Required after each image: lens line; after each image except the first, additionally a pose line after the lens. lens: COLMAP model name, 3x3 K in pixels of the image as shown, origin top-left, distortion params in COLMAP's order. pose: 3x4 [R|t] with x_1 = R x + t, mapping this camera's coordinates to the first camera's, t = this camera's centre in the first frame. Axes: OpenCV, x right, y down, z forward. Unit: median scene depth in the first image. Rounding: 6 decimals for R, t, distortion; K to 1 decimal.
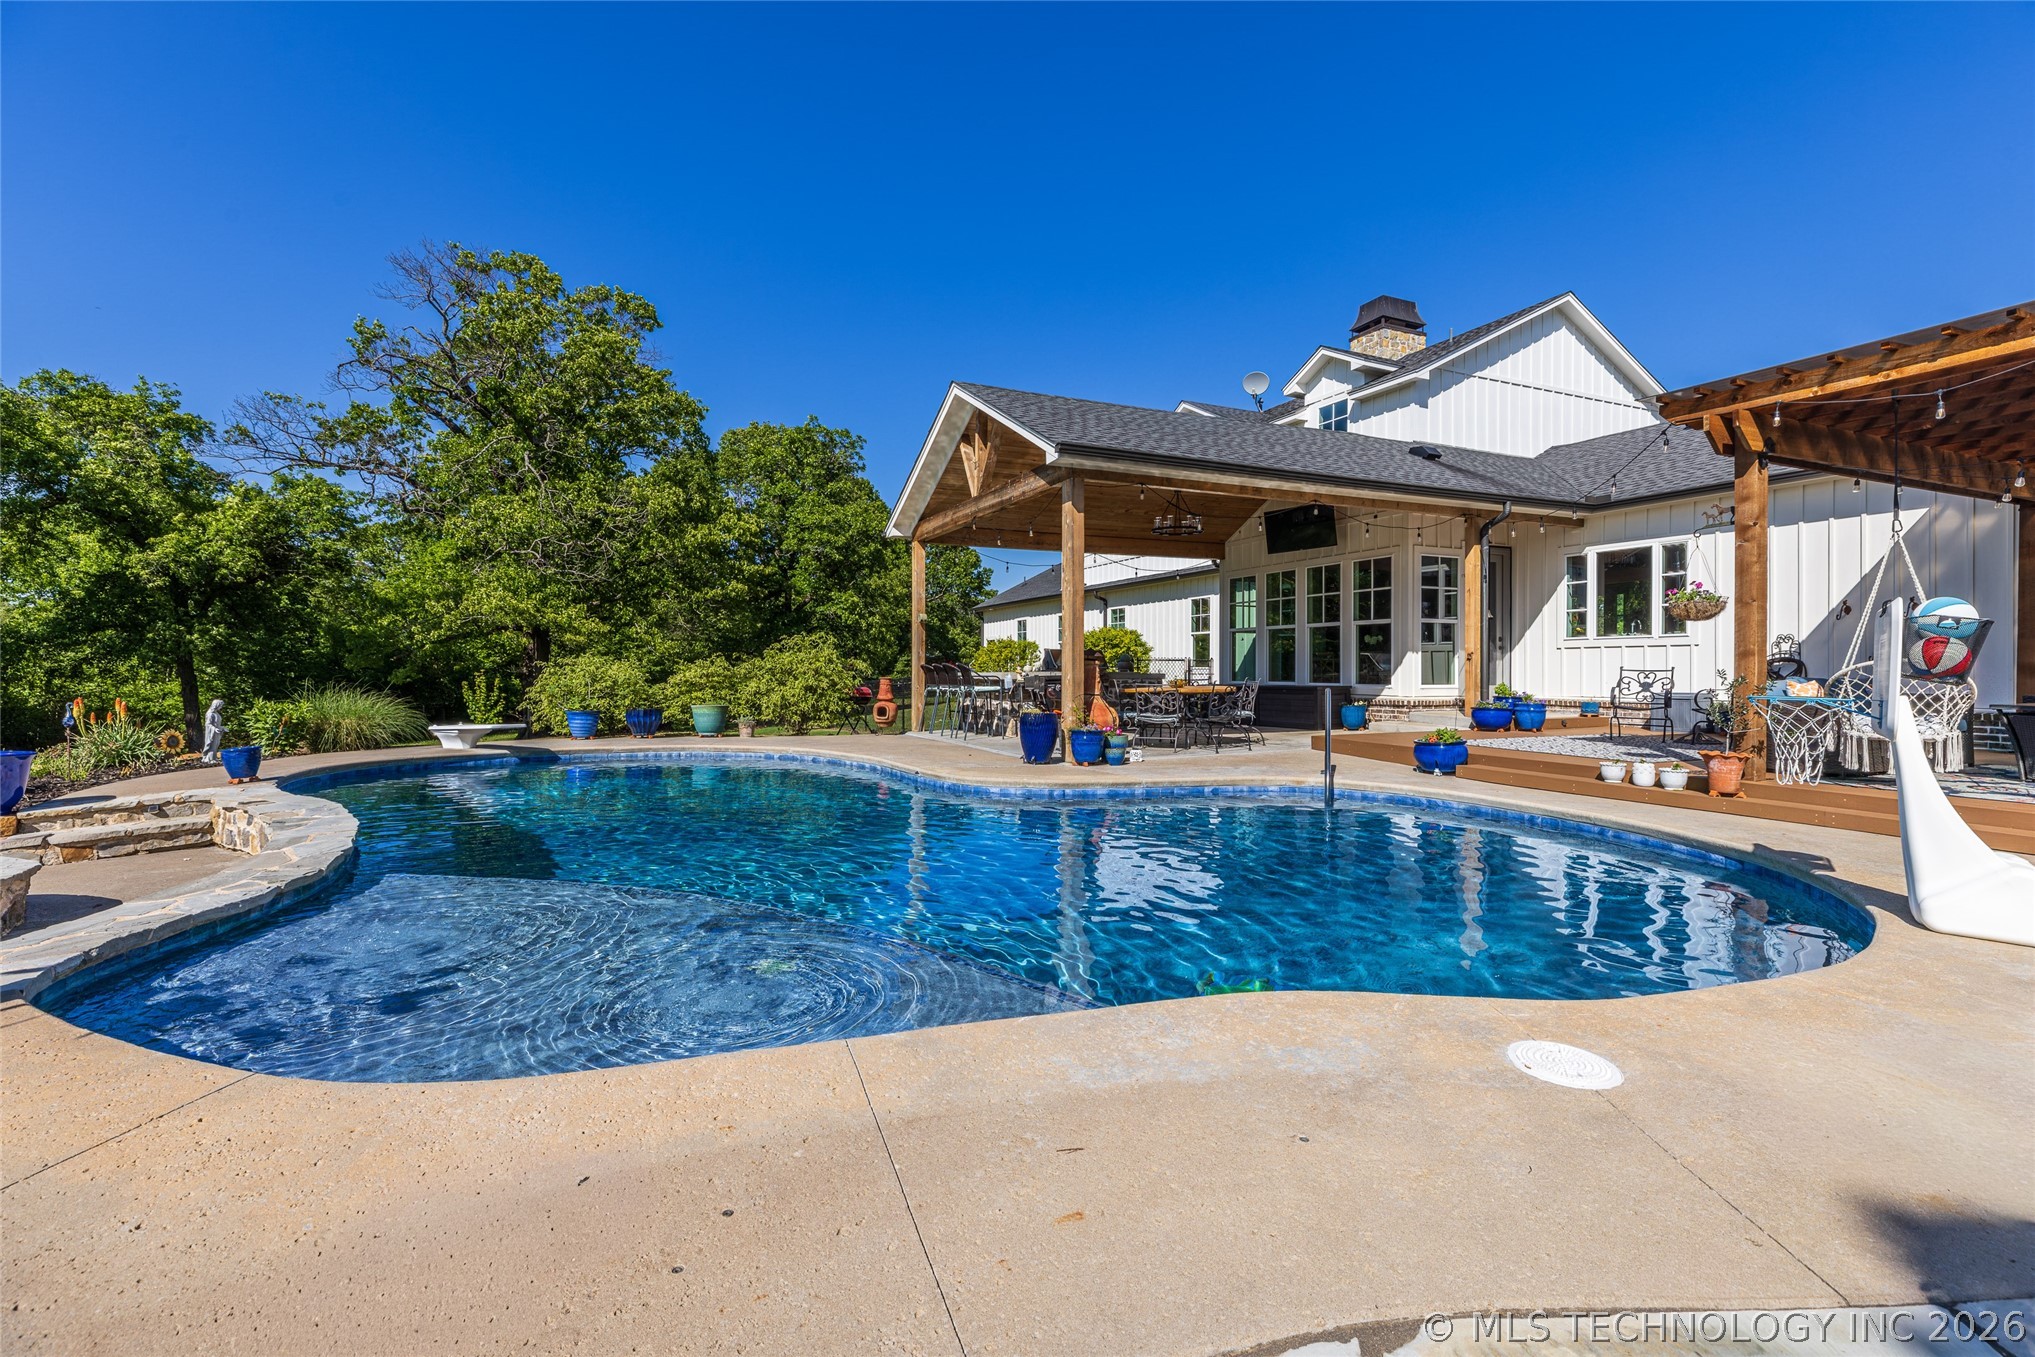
lens RADIAL K [[909.0, 0, 1023.1], [0, 909.0, 669.8], [0, 0, 1]] dist [0.009198, -0.002603]
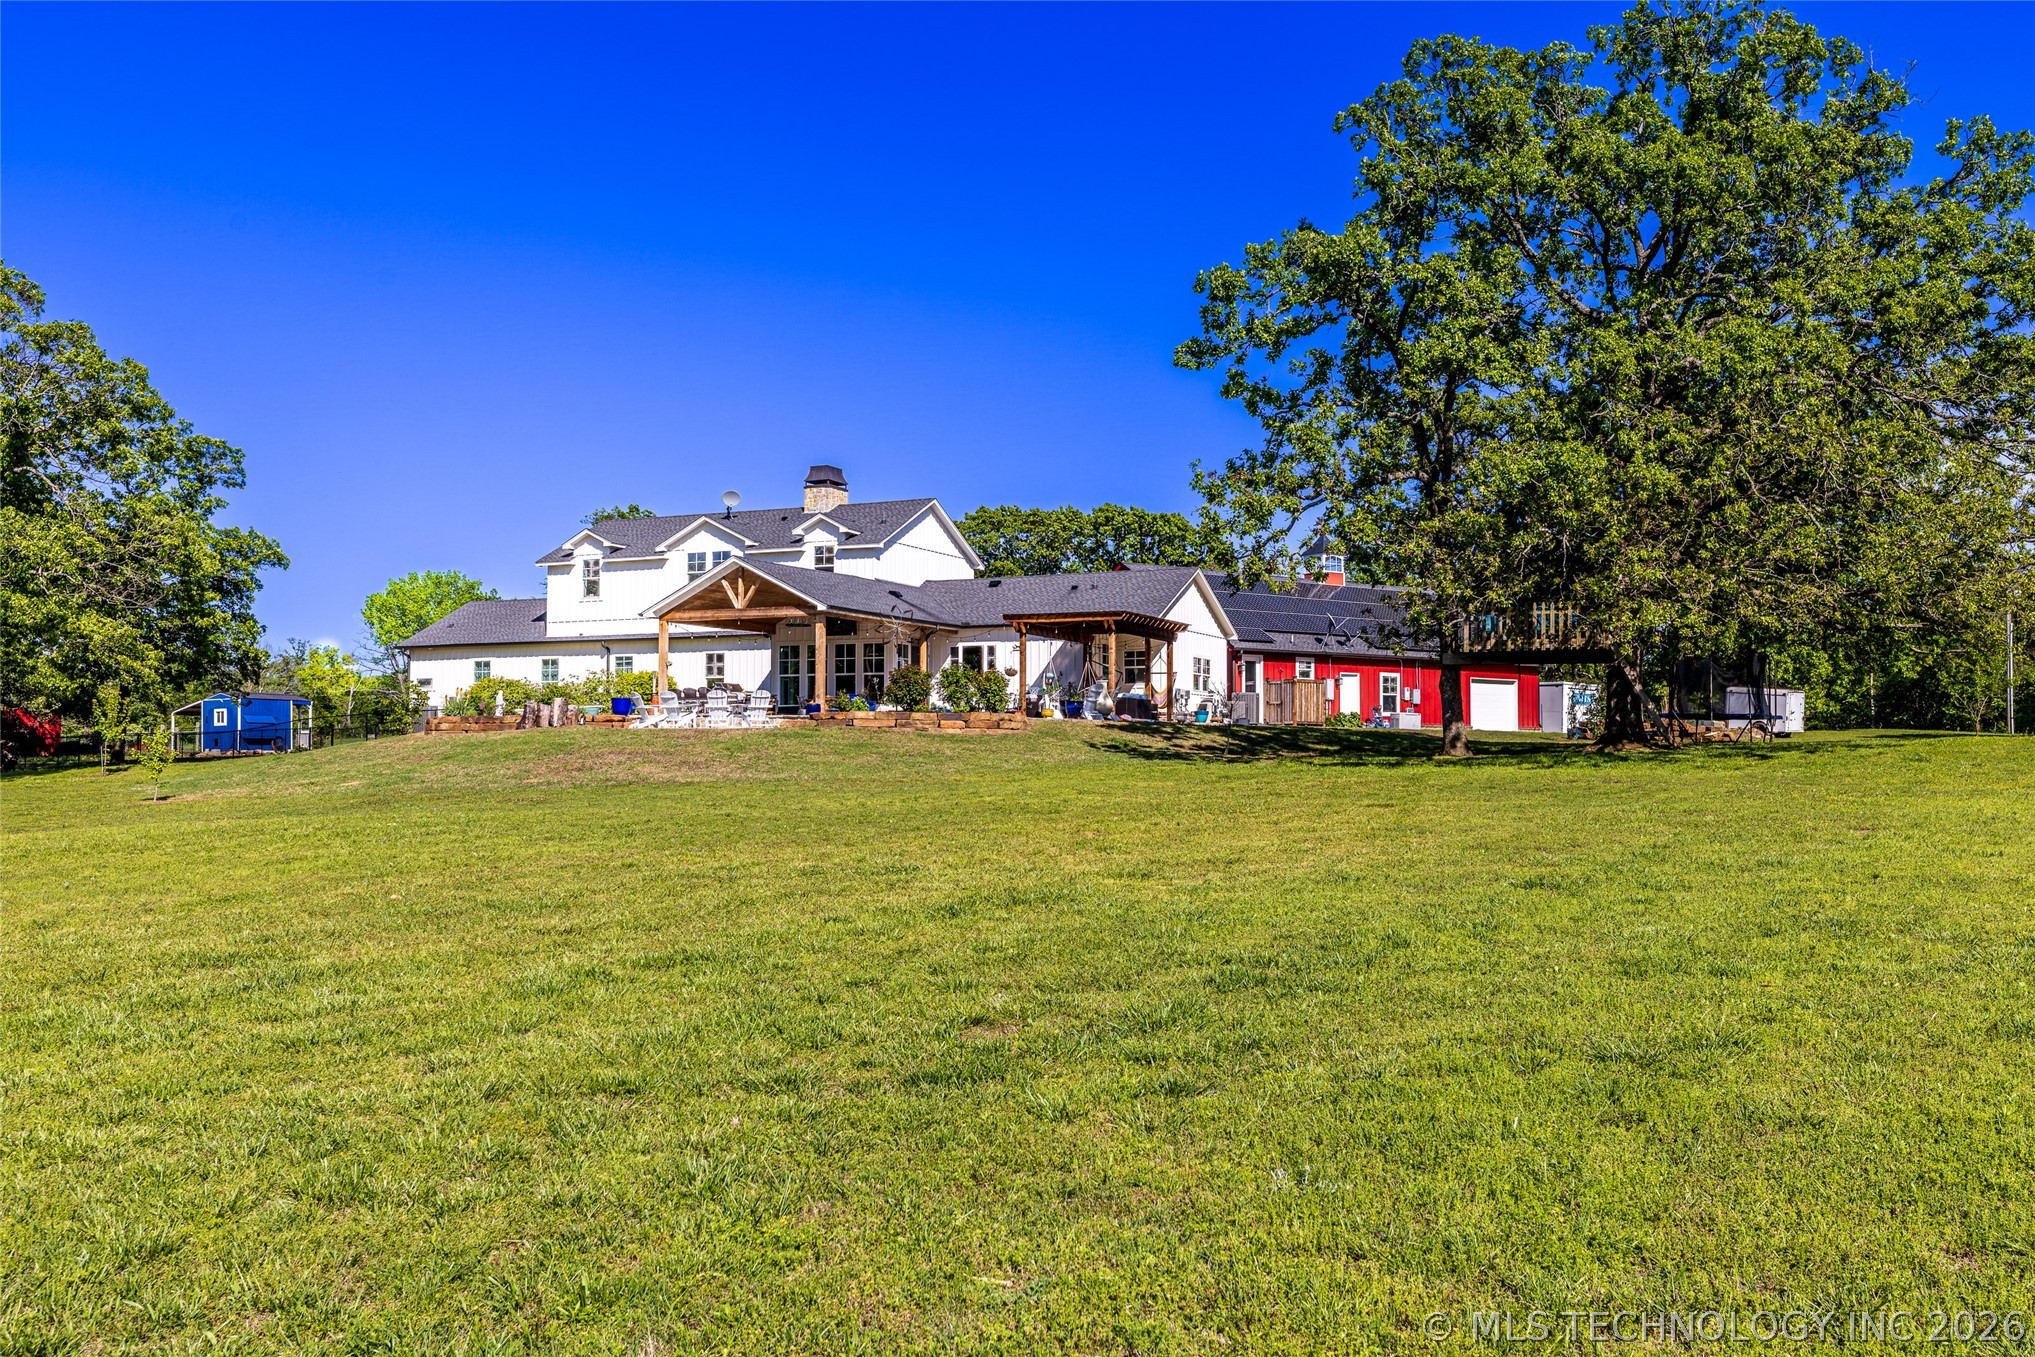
lens RADIAL K [[1856.1, 0, 1021.6], [0, 1856.1, 670.7], [0, 0, 1]] dist [-0.009113, 0.000000]
pose [[0.759044, 0.034130, 0.650144, -2.234660], [0.000066, 0.998621, -0.052500, 0.172605], [-0.651039, 0.039893, 0.757995, -2.563697]]
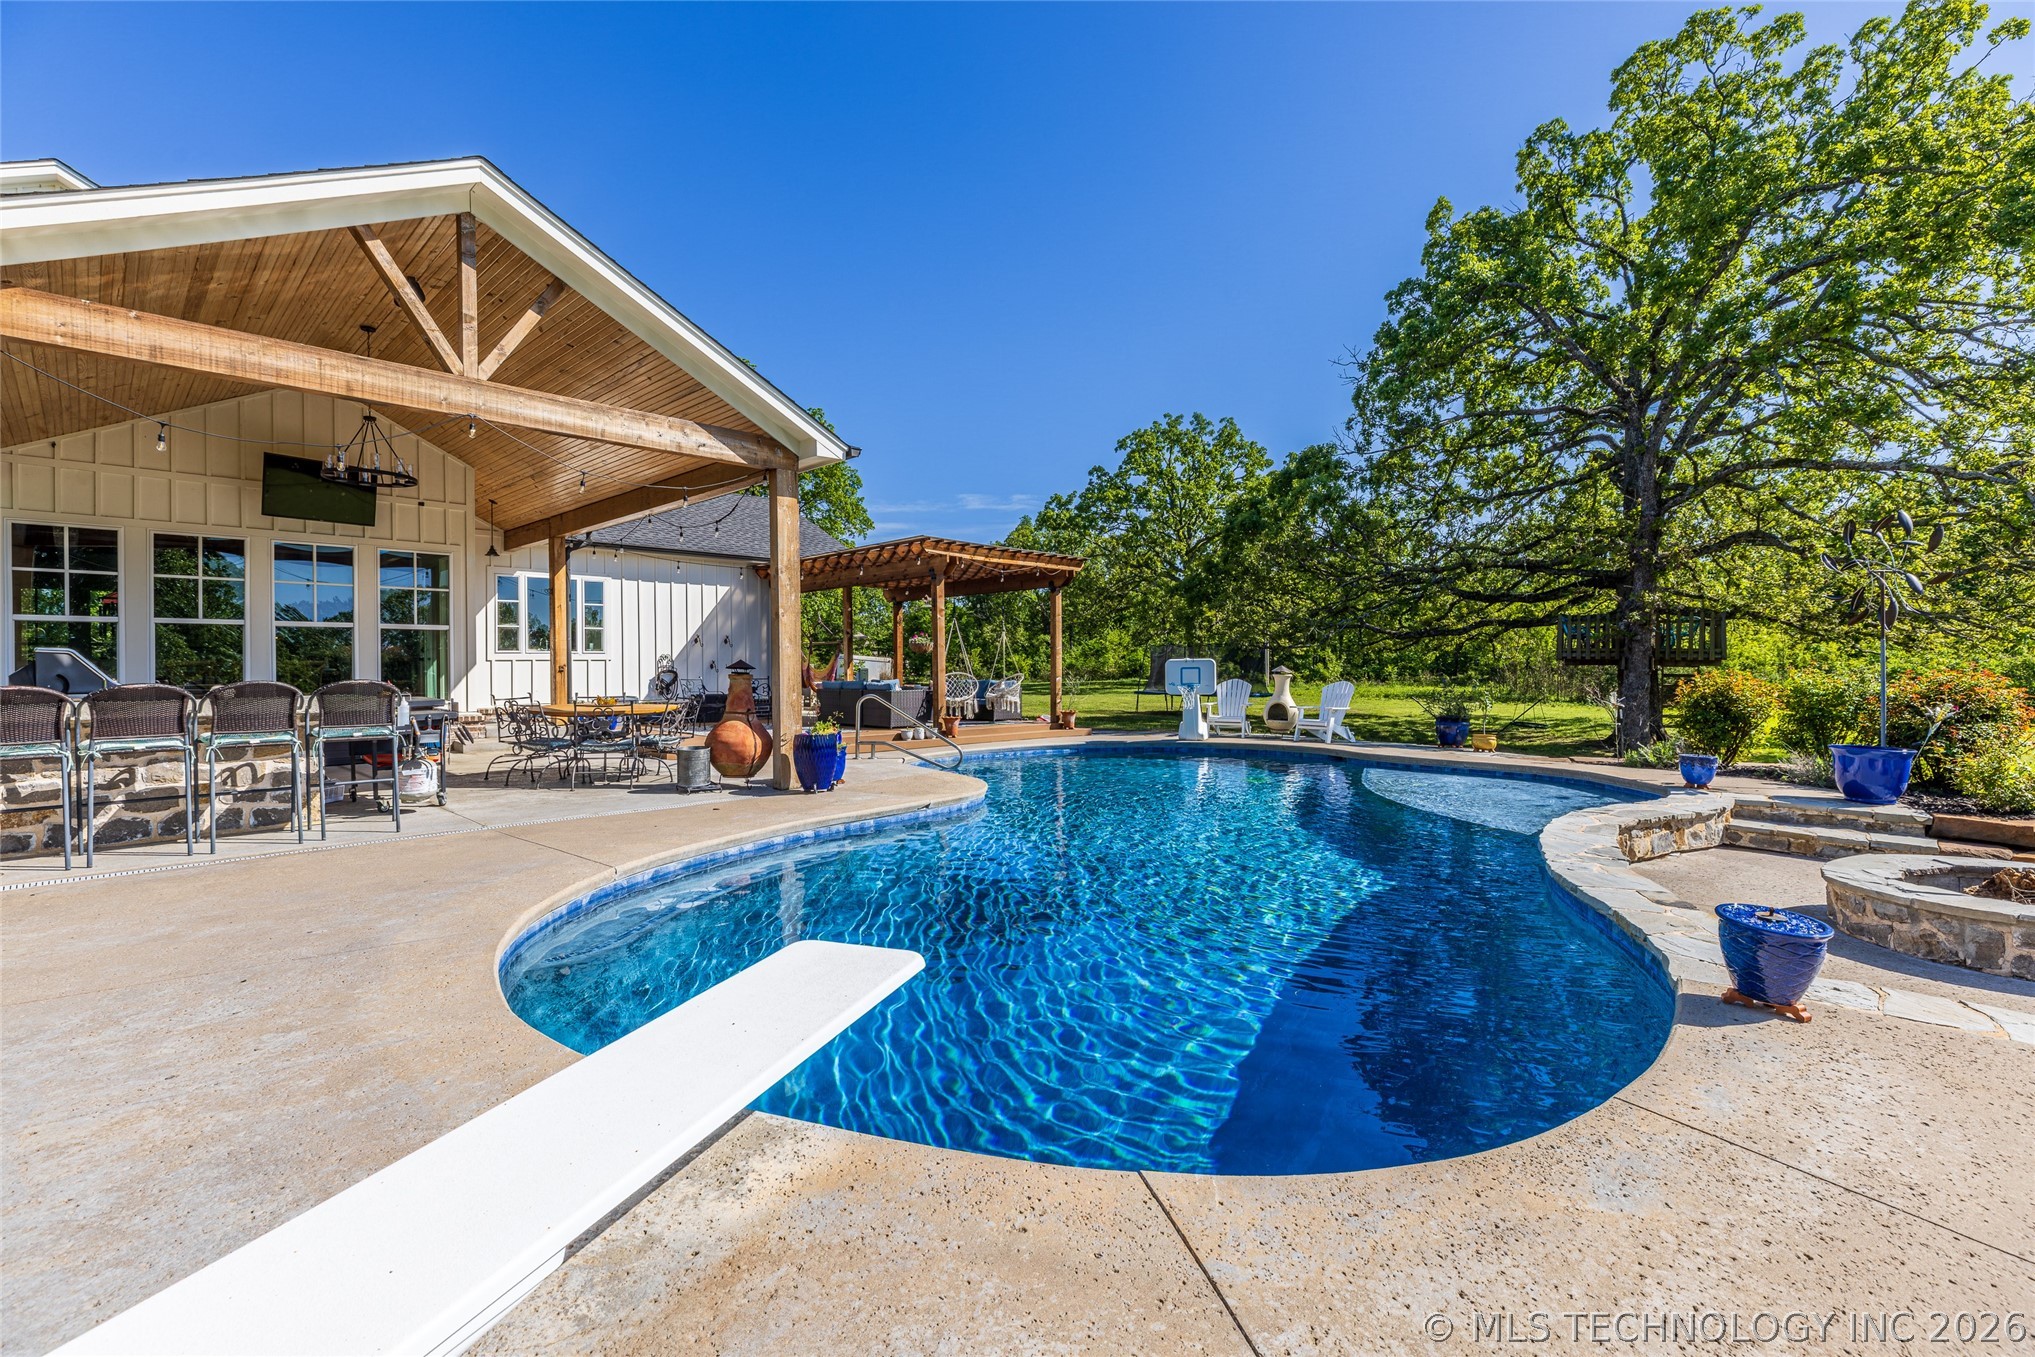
lens RADIAL K [[909.0, 0, 1017.5], [0, 909.0, 663.4], [0, 0, 1]] dist [0.009198, -0.002603]
pose [[-0.358140, 0.006877, 0.933642, -0.647337], [0.008097, 0.999958, -0.004260, -0.011276], [-0.933633, 0.006034, -0.358181, 0.832354]]
